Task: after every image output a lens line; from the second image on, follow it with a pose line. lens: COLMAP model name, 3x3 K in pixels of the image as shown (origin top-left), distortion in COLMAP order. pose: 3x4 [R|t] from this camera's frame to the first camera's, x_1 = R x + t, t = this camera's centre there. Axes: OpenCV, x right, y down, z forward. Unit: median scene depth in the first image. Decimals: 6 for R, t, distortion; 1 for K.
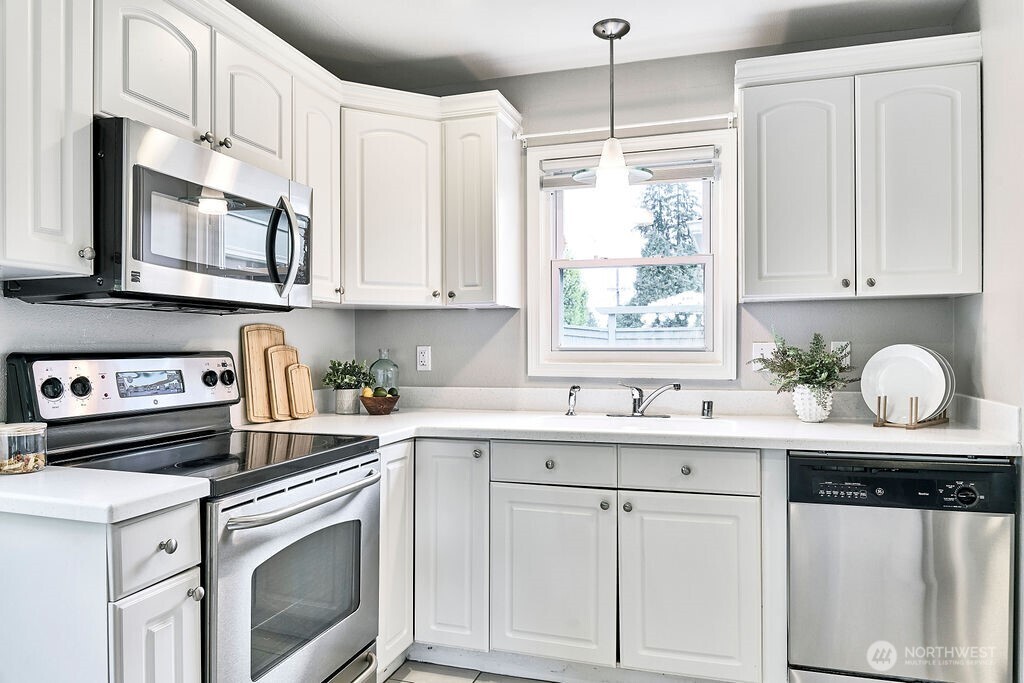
lens RADIAL K [[683.0, 0, 512.3], [0, 683.0, 344.7], [0, 0, 1]] dist [-0.007857, -0.003537]
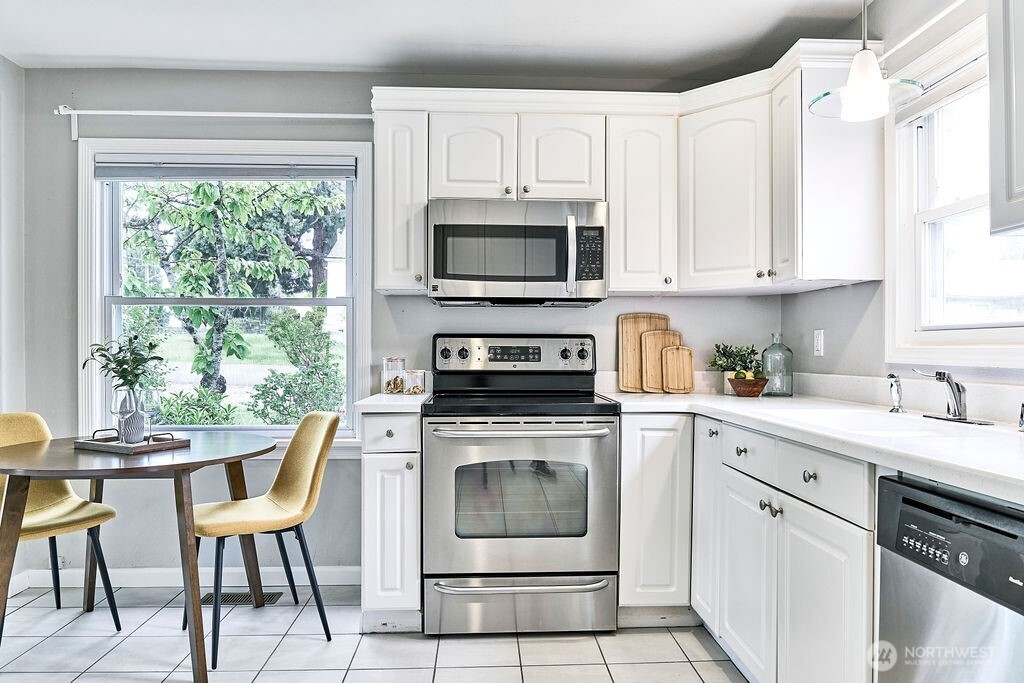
lens RADIAL K [[694.0, 0, 512.1], [0, 694.0, 348.2], [0, 0, 1]] dist [-0.002539, -0.000898]
pose [[0.346509, 0.002106, -0.938044, 0.780328], [-0.000094, 0.999998, 0.002210, 0.032687], [0.938047, -0.000677, 0.346508, 0.369276]]
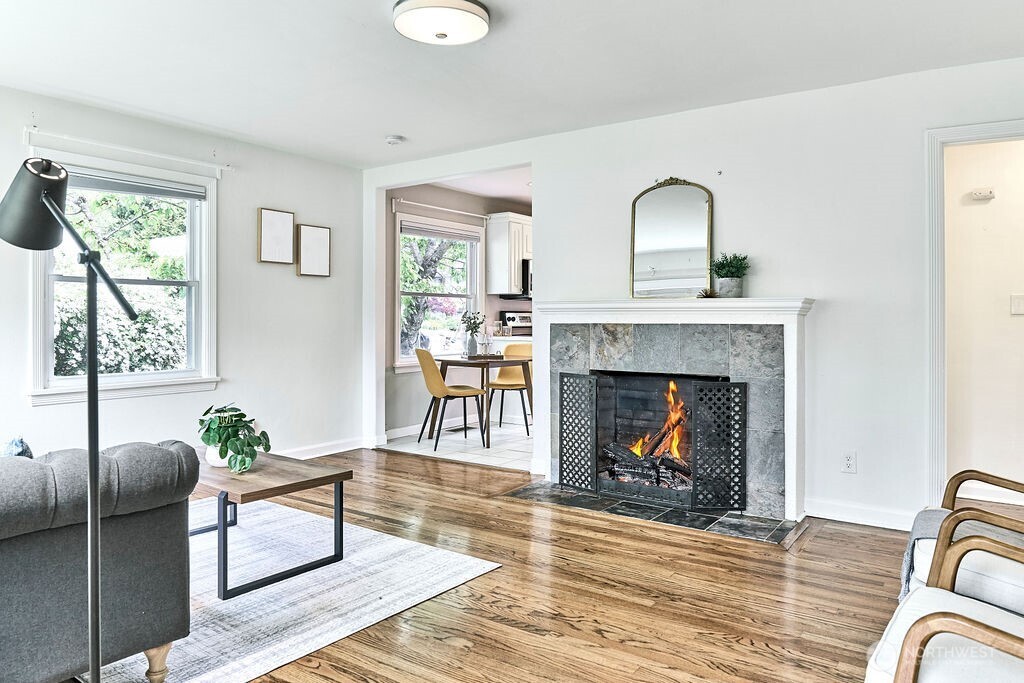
lens RADIAL K [[668.1, 0, 513.5], [0, 668.1, 305.3], [0, 0, 1]] dist [-0.001888, -0.000671]
pose [[0.959436, 0.001193, -0.281925, 0.386674], [-0.001484, 0.999999, -0.000819, -0.015276], [0.281924, 0.001205, 0.959436, -2.162938]]
